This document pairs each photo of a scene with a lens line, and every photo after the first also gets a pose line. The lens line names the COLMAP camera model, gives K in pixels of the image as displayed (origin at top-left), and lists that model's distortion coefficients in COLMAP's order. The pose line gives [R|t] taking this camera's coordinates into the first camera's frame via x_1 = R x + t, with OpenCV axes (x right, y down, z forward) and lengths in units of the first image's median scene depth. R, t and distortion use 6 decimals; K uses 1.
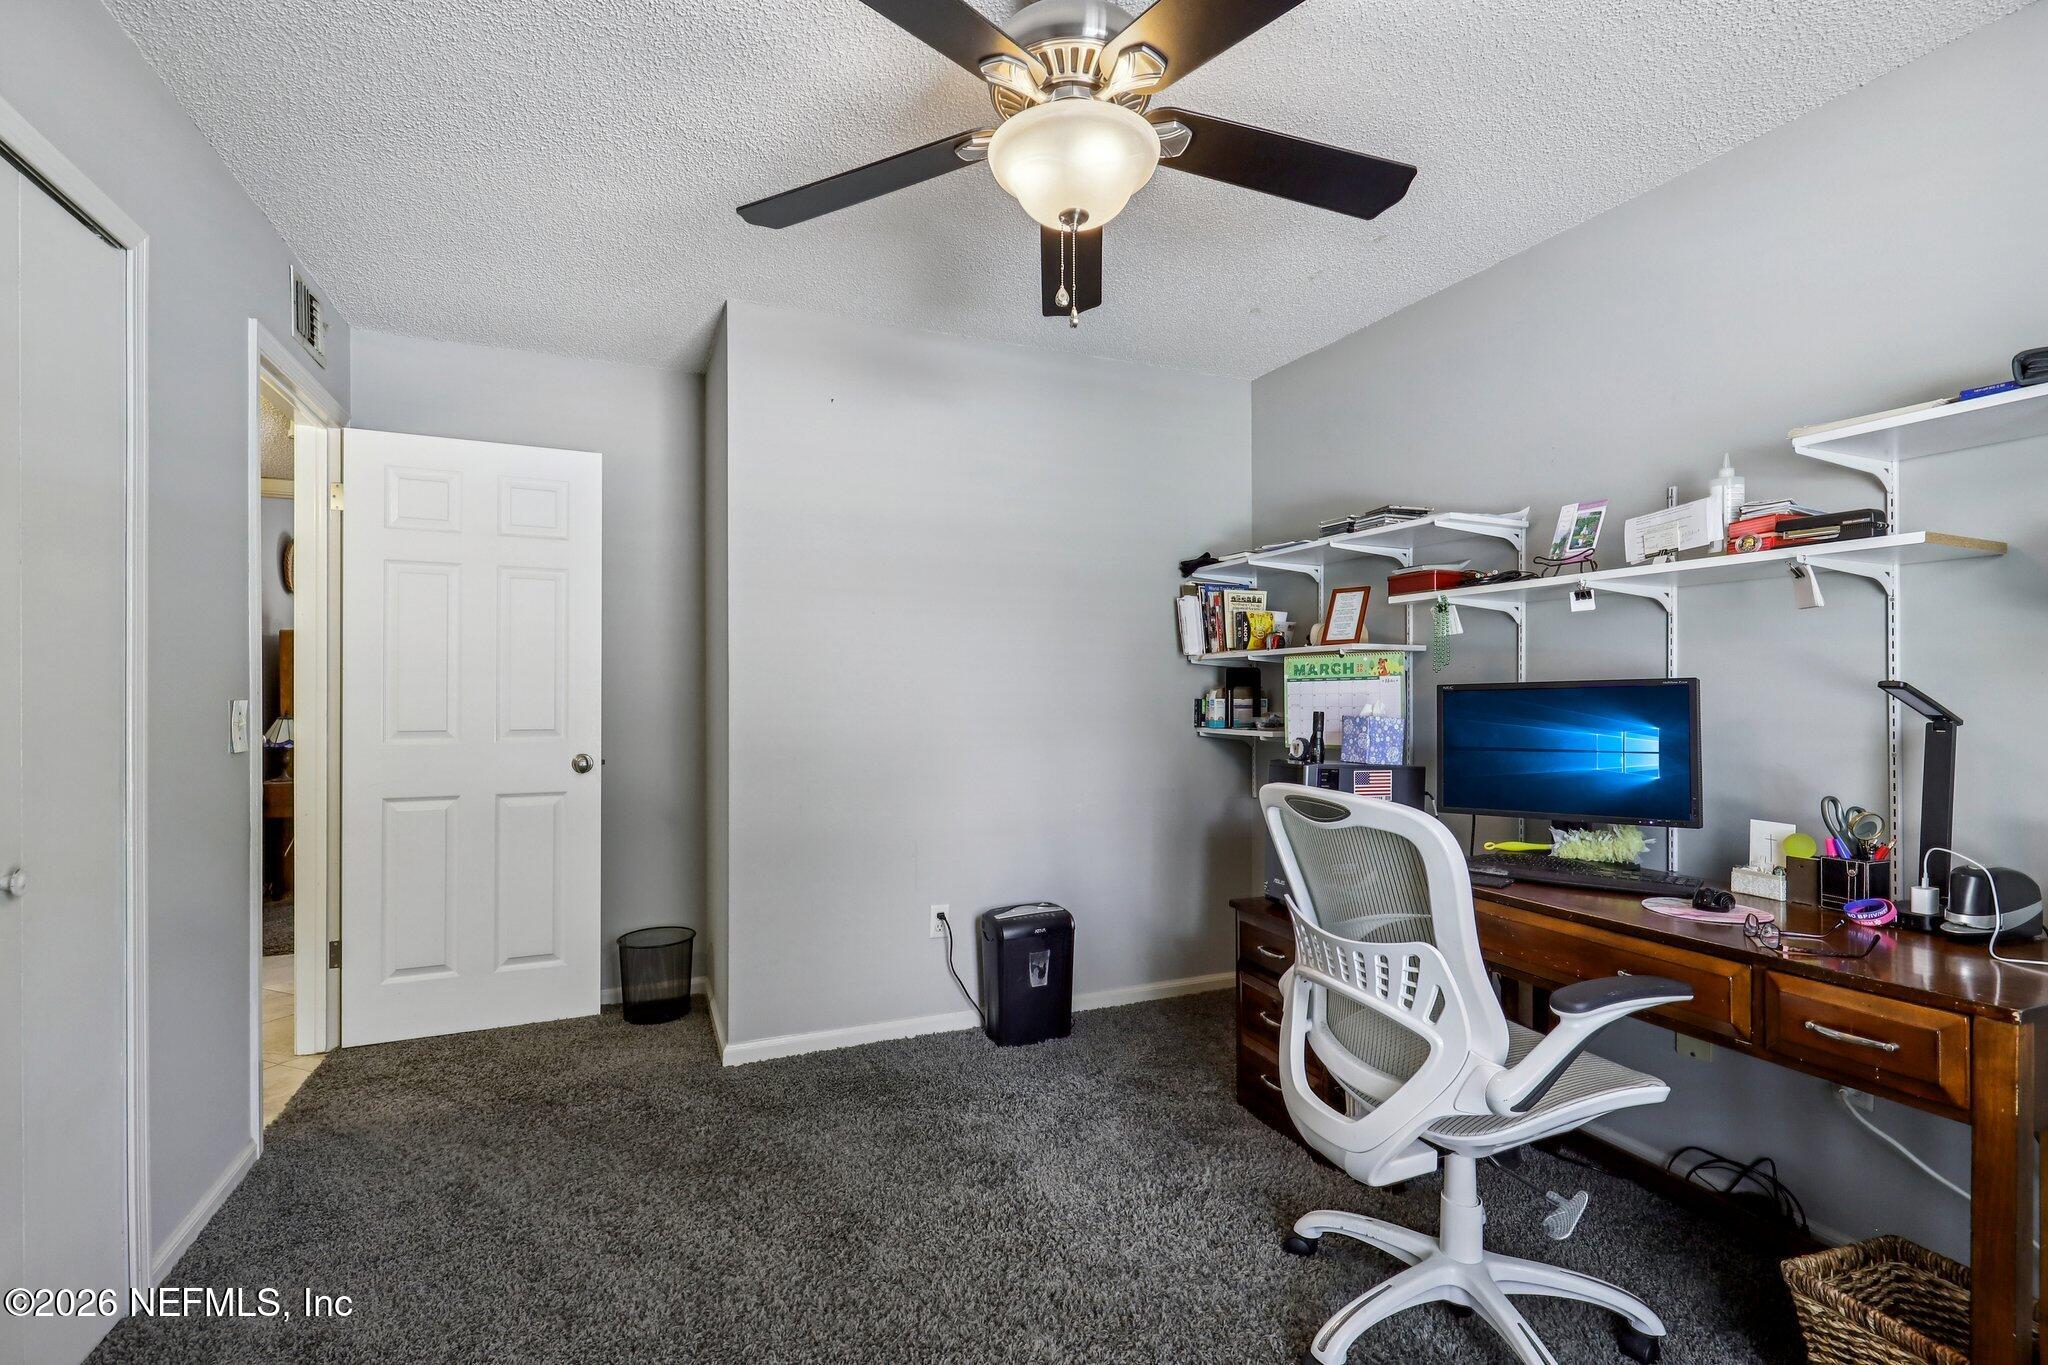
lens RADIAL K [[937.5, 0, 1036.5], [0, 937.5, 687.8], [0, 0, 1]] dist [0.002496, -0.000025]
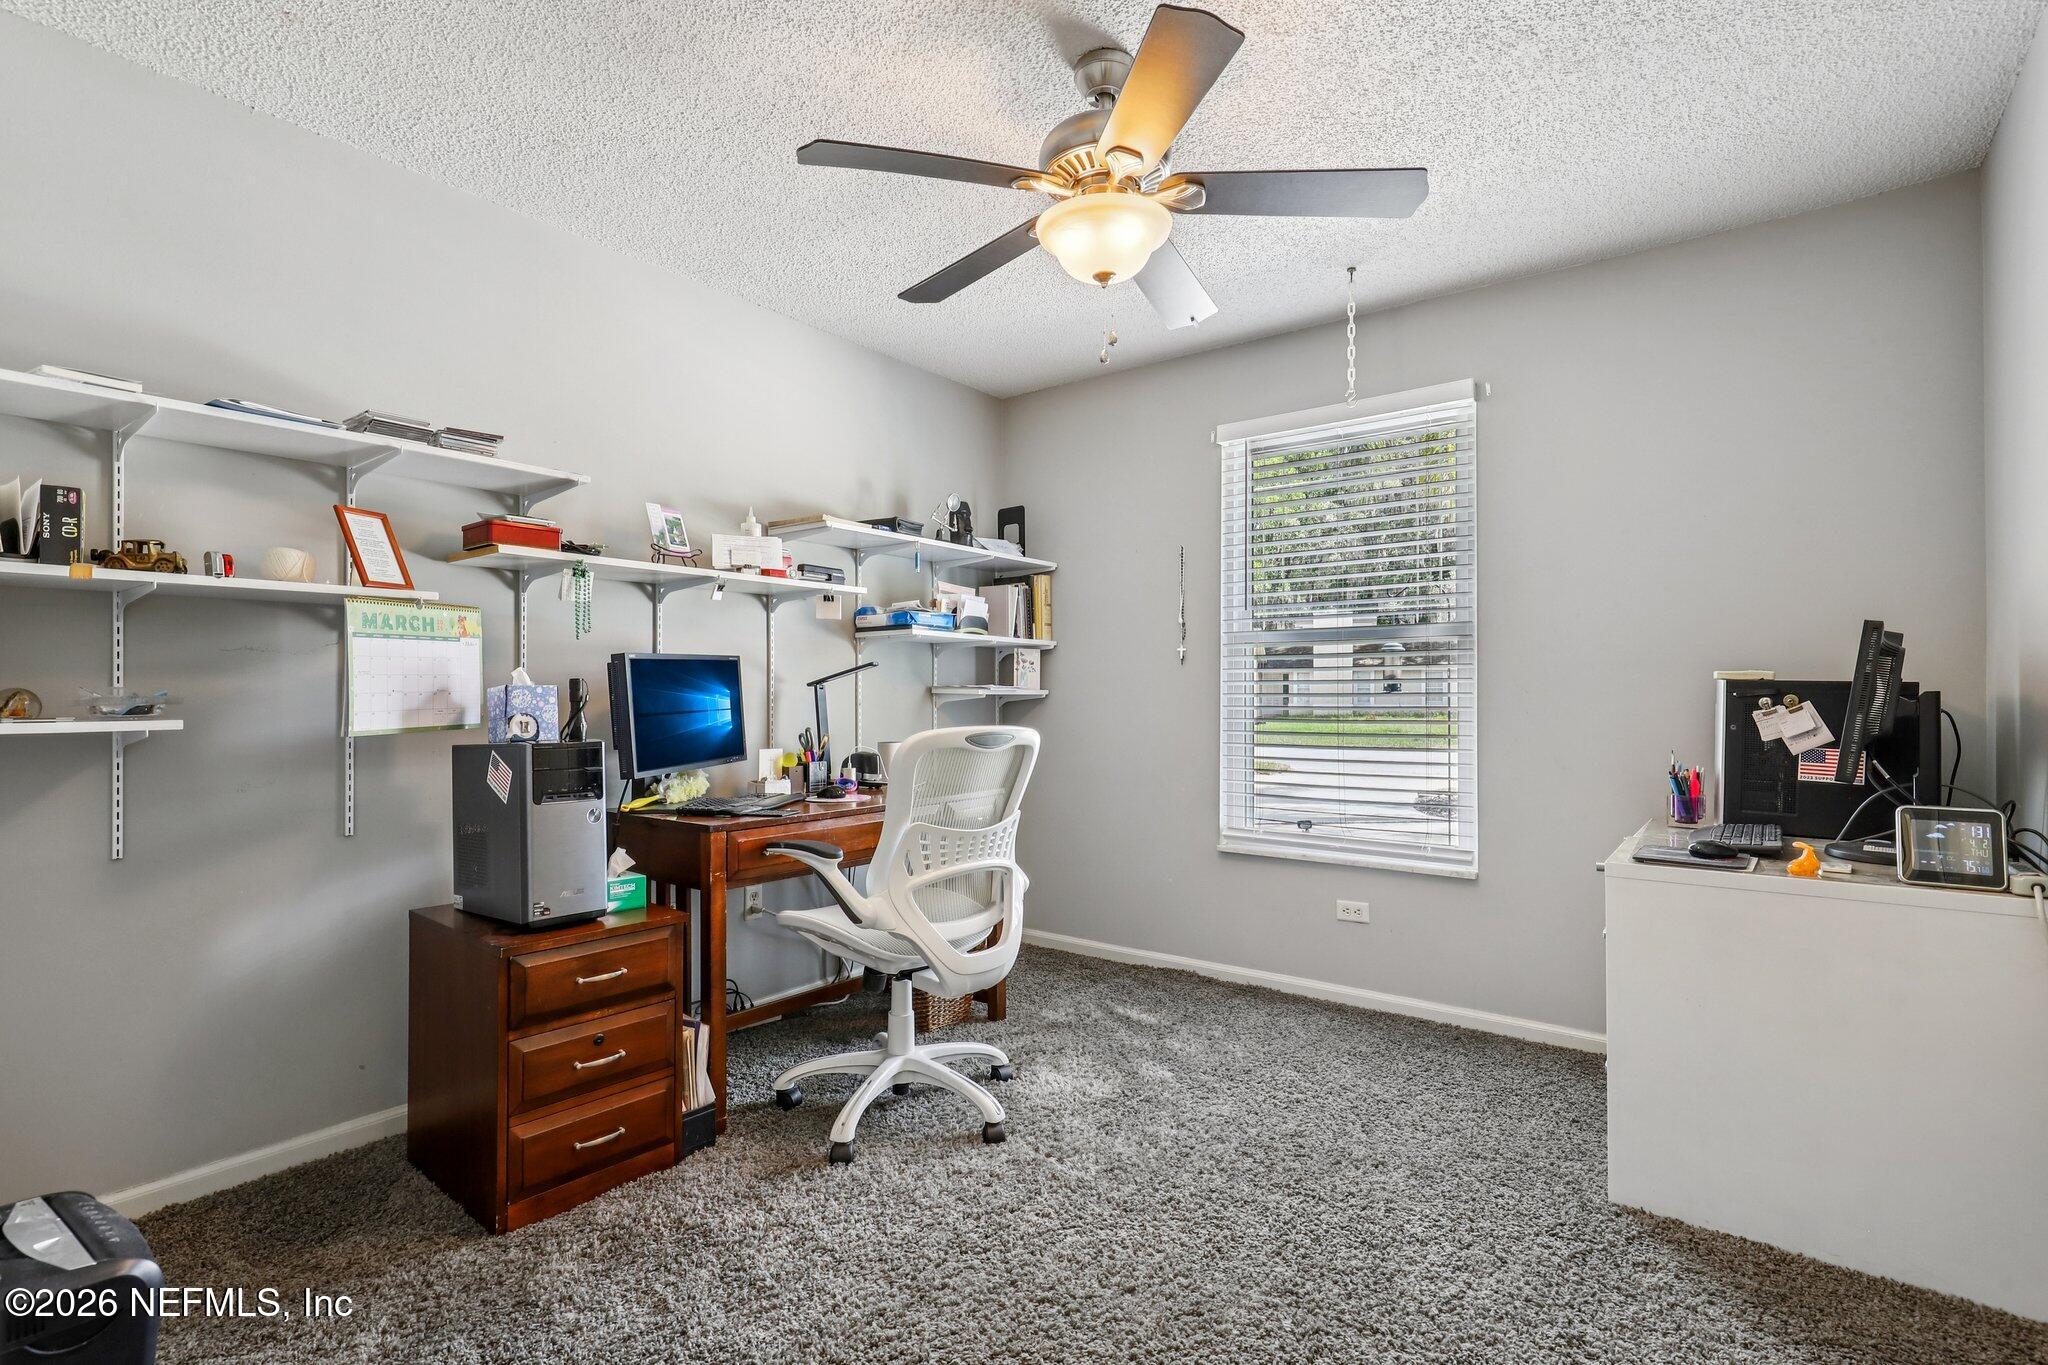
lens RADIAL K [[999.3, 0, 1023.0], [0, 999.3, 686.9], [0, 0, 1]] dist [-0.003406, 0.001102]
pose [[-0.481688, 0.009426, 0.876292, -0.619814], [-0.000896, 0.999936, -0.011248, 0.039162], [-0.876343, -0.006203, -0.481649, 0.990470]]
